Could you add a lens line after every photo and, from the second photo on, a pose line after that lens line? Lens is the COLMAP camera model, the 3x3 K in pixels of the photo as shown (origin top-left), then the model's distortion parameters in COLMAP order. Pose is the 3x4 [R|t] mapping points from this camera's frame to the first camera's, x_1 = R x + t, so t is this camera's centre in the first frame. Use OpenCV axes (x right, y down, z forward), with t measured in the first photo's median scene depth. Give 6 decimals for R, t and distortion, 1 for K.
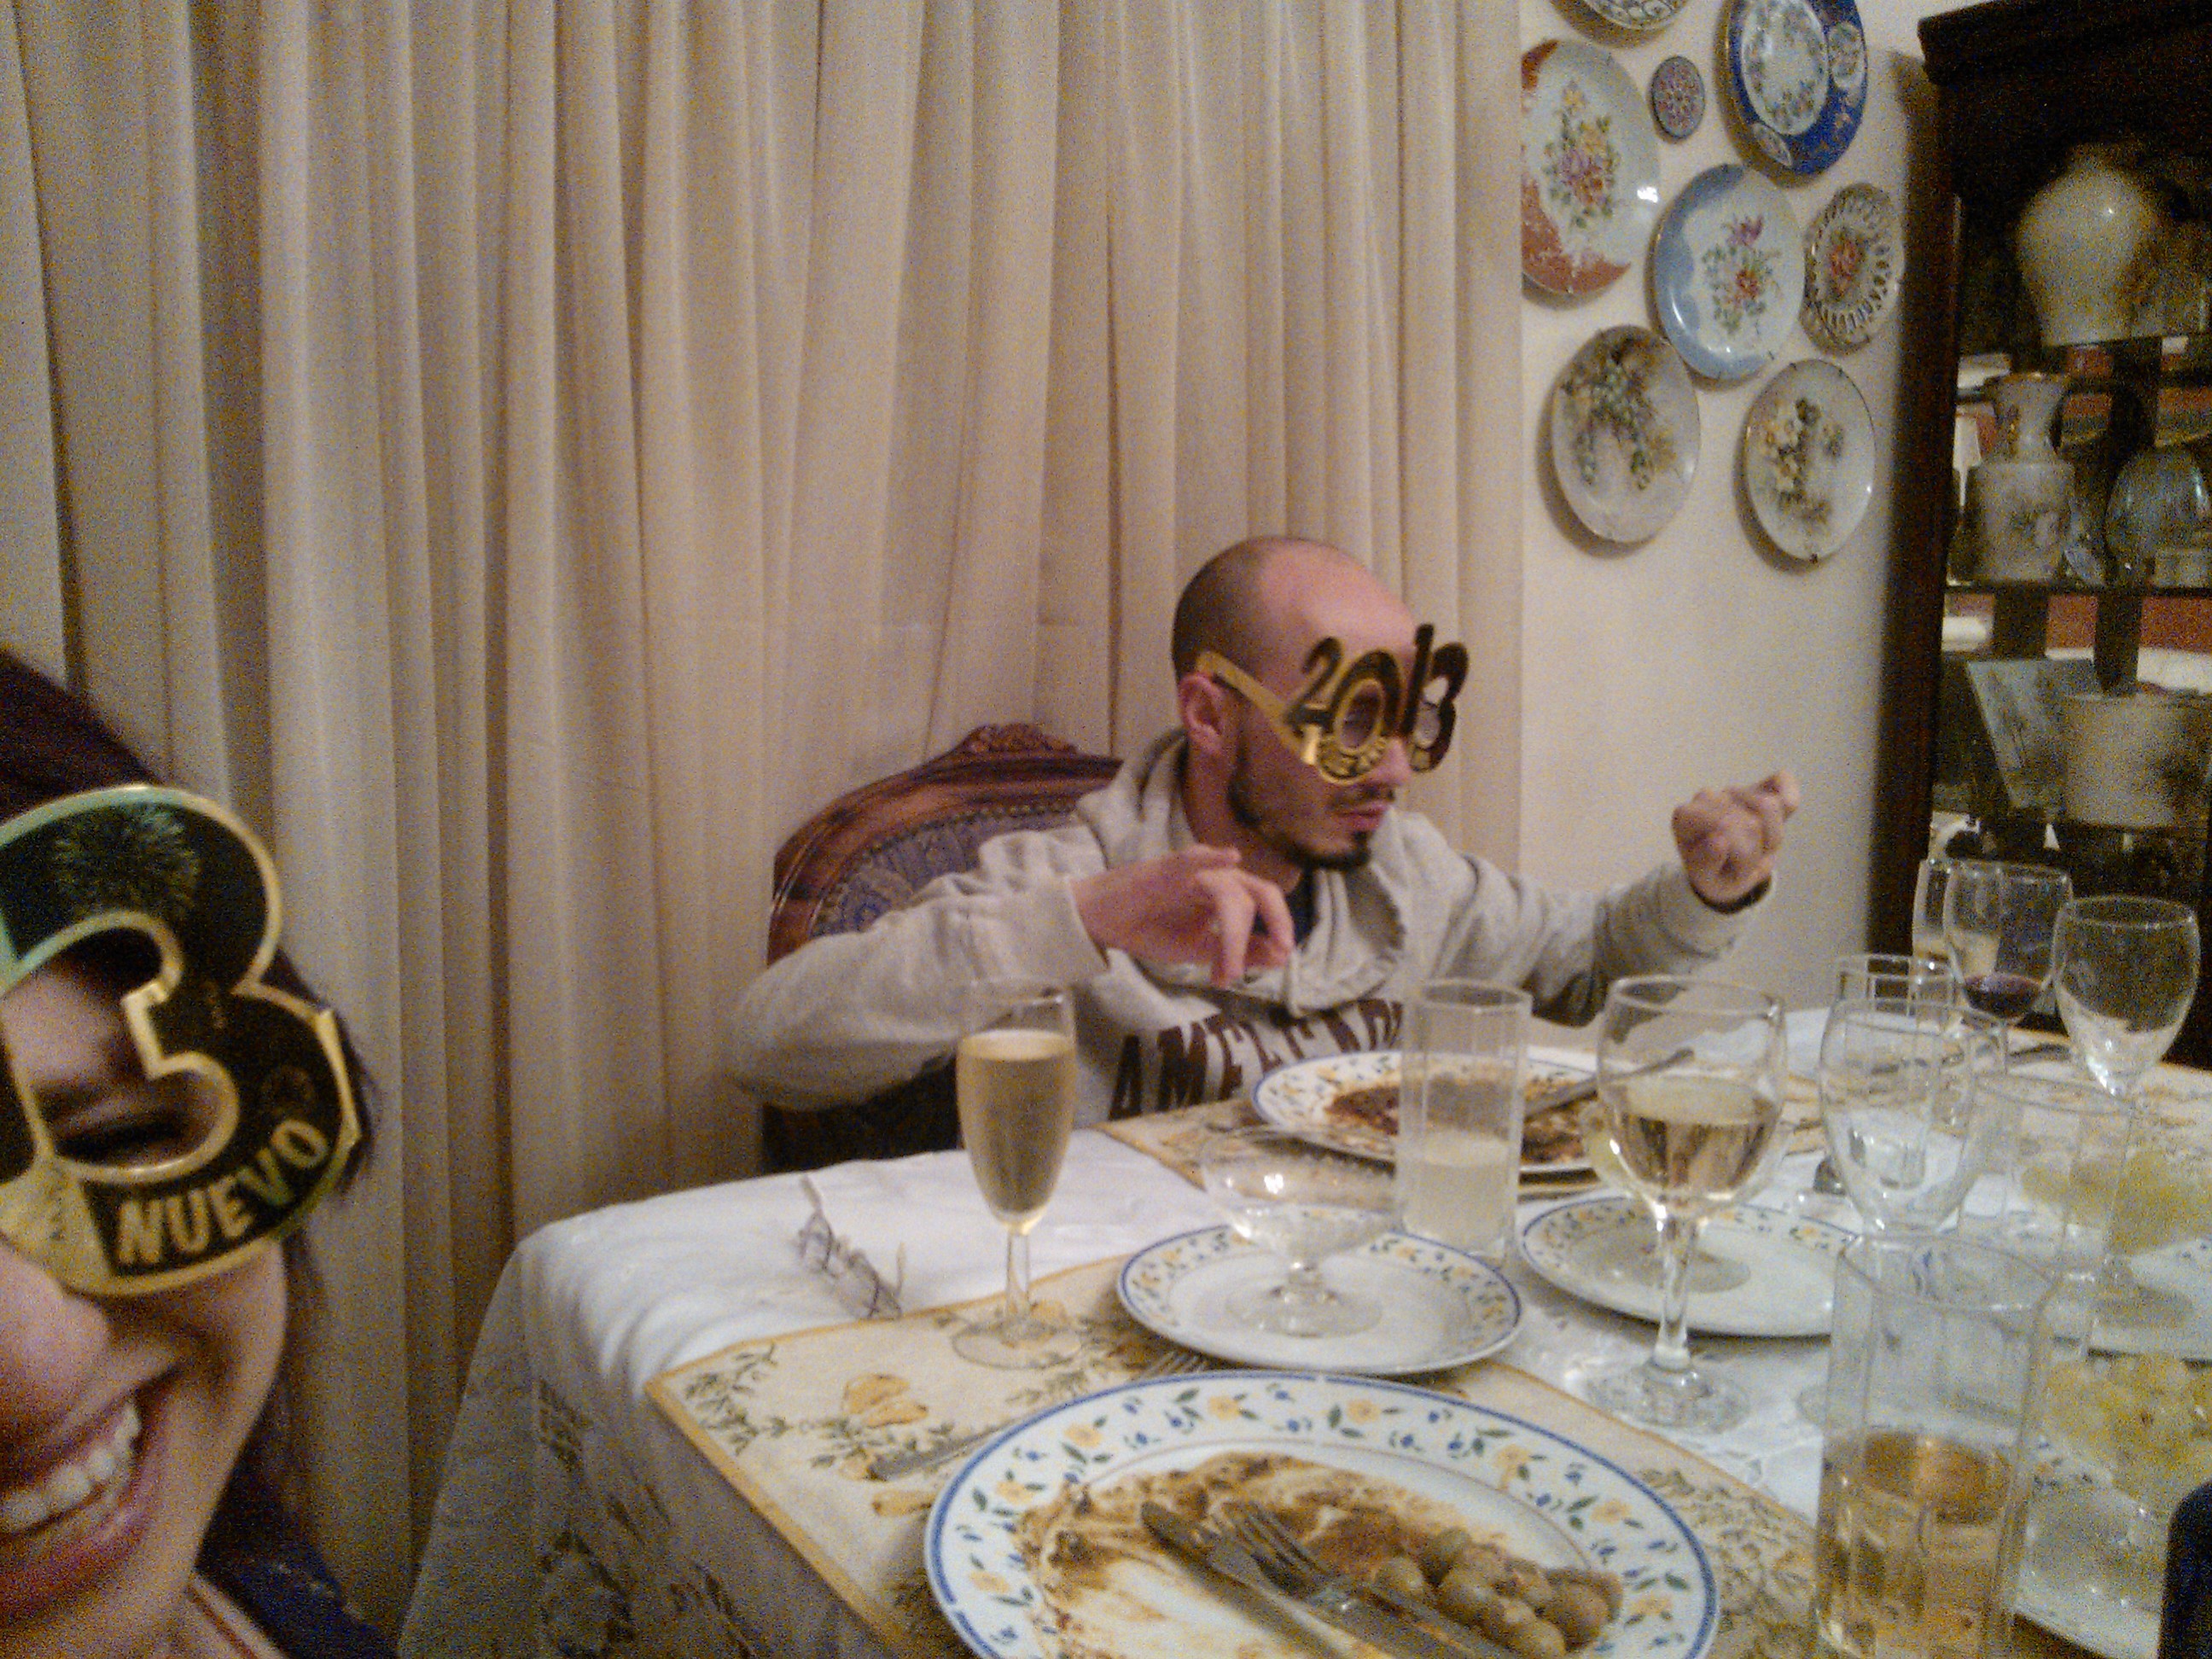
lens RADIAL K [[1871.0, 0, 1084.6], [0, 1871.0, 840.5], [0, 0, 1]] dist [0.014947, -0.123926]
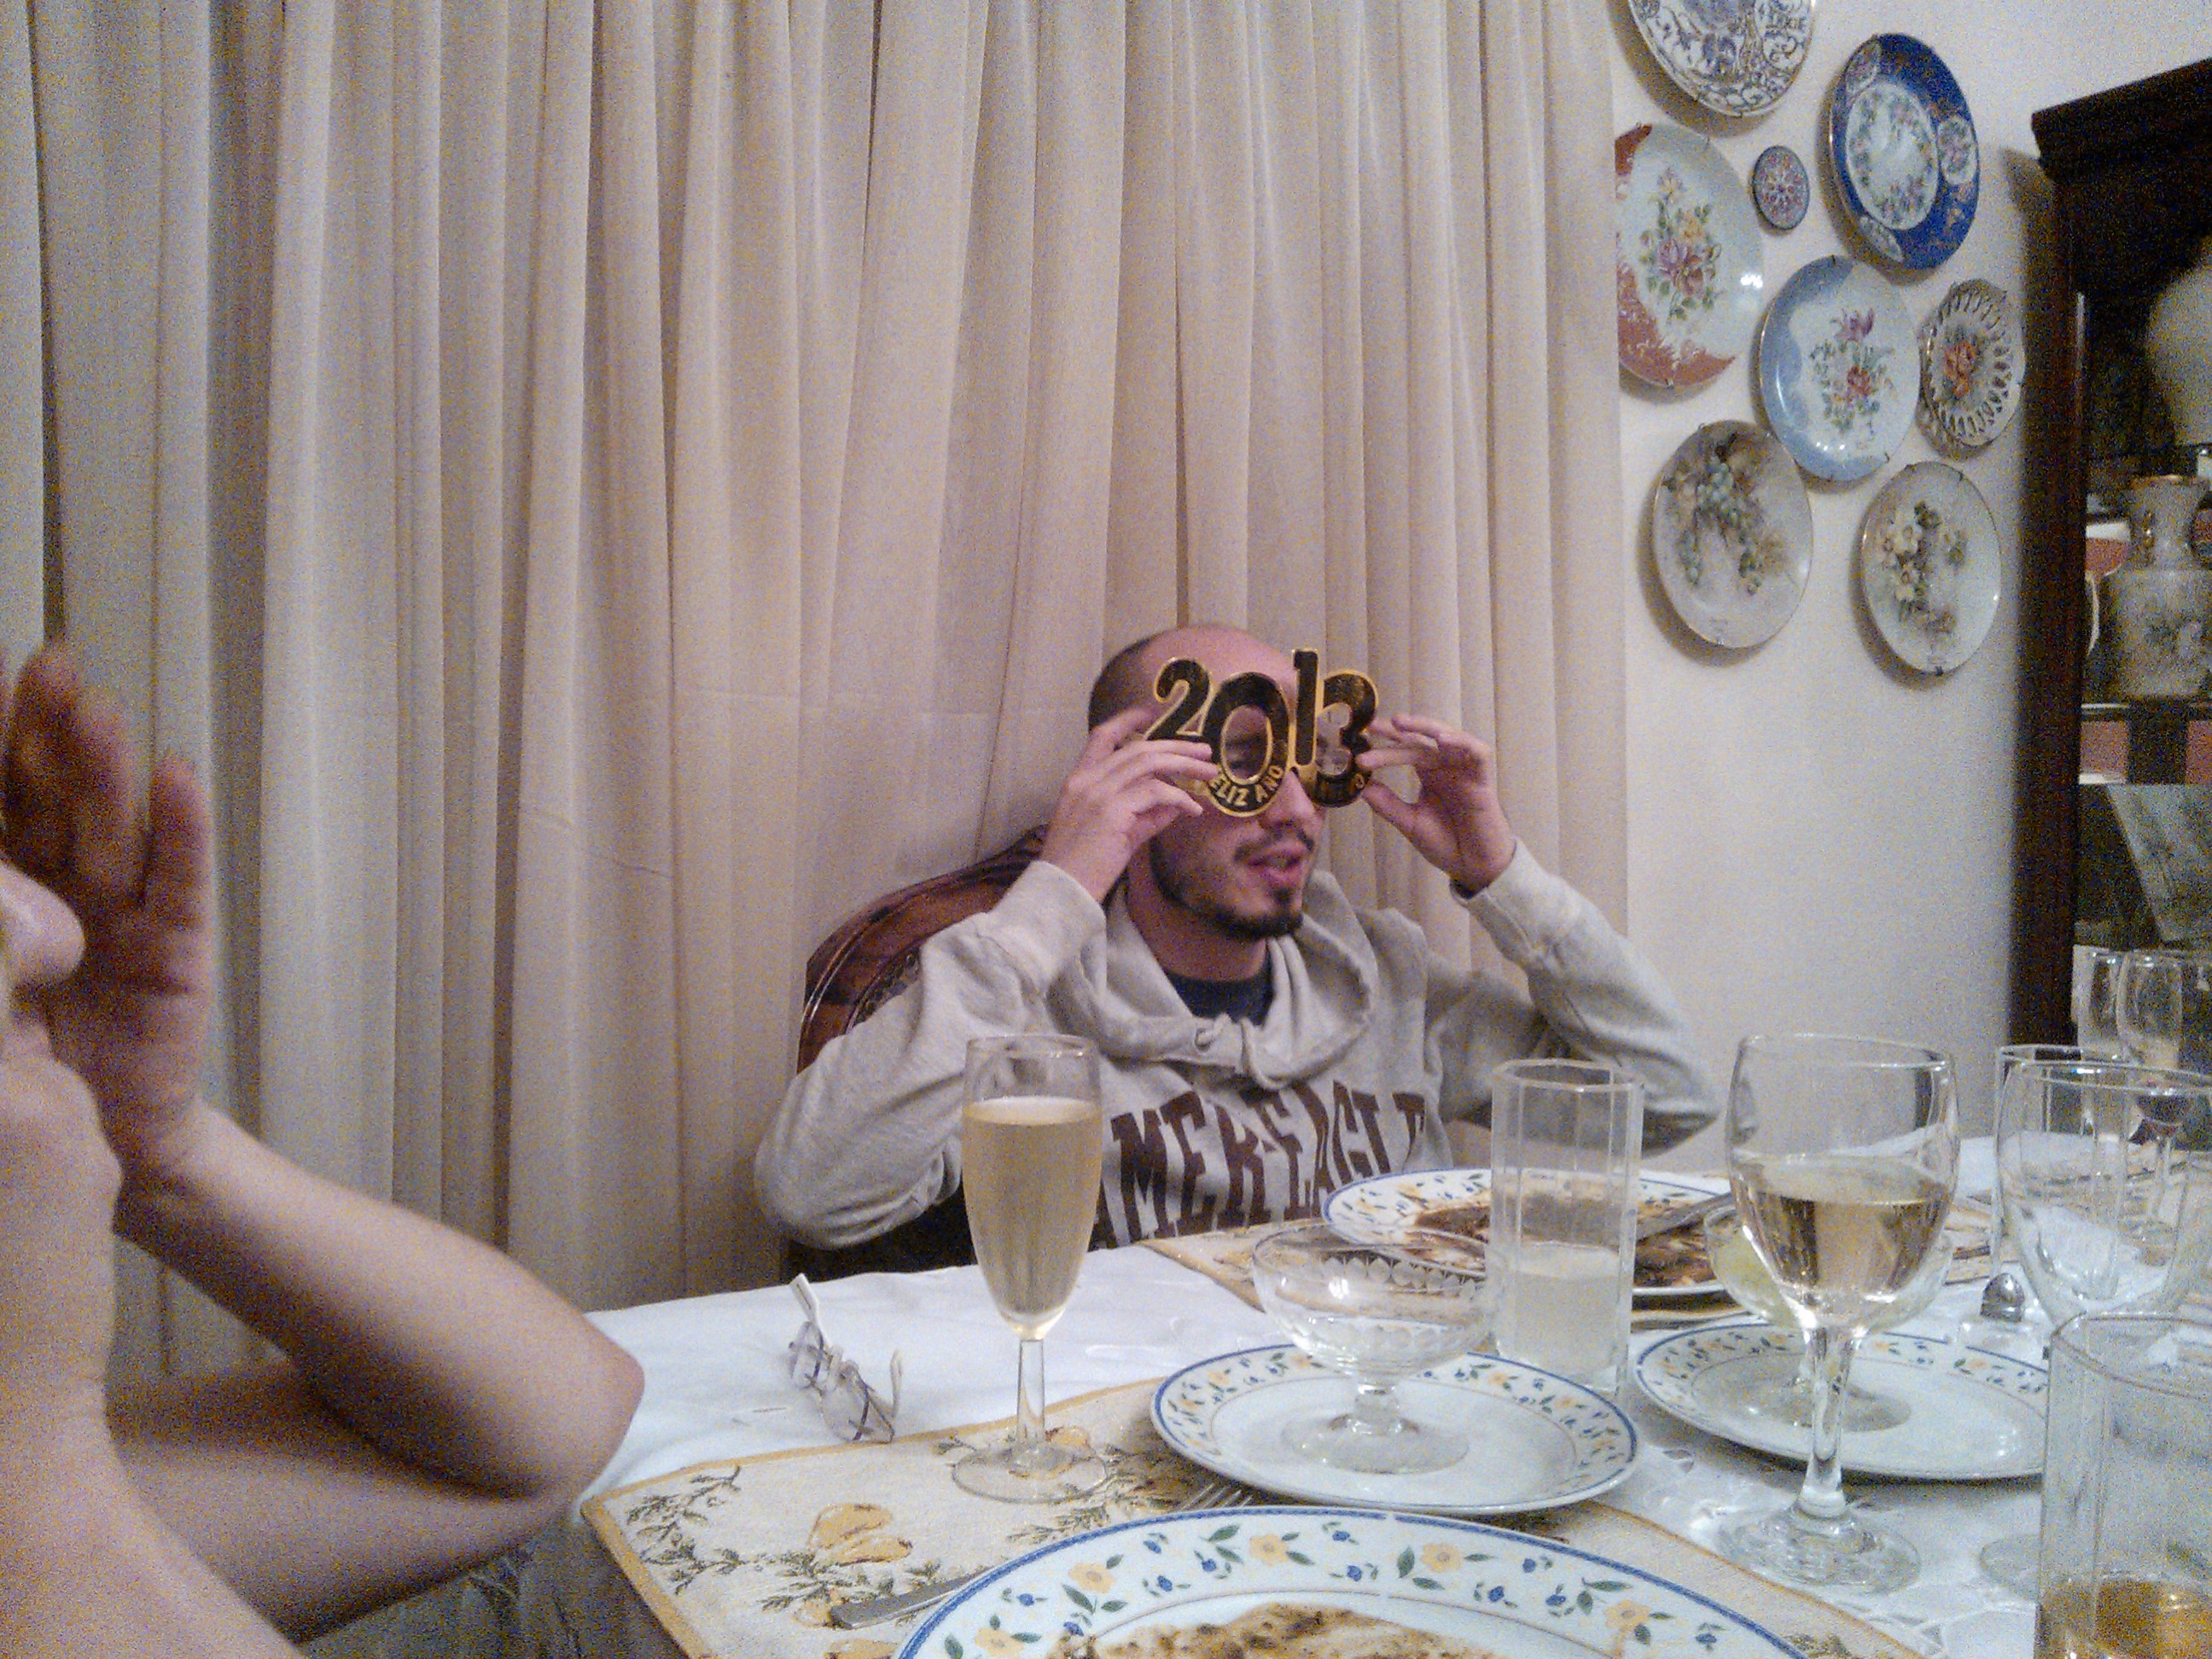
lens RADIAL K [[1892.0, 0, 1090.5], [0, 1892.0, 821.6], [0, 0, 1]] dist [0.007991, -0.113521]
pose [[0.998854, 0.006466, -0.047426, 0.022675], [-0.011227, 0.994841, -0.100825, 0.048652], [0.046529, 0.101242, 0.993773, 0.100471]]
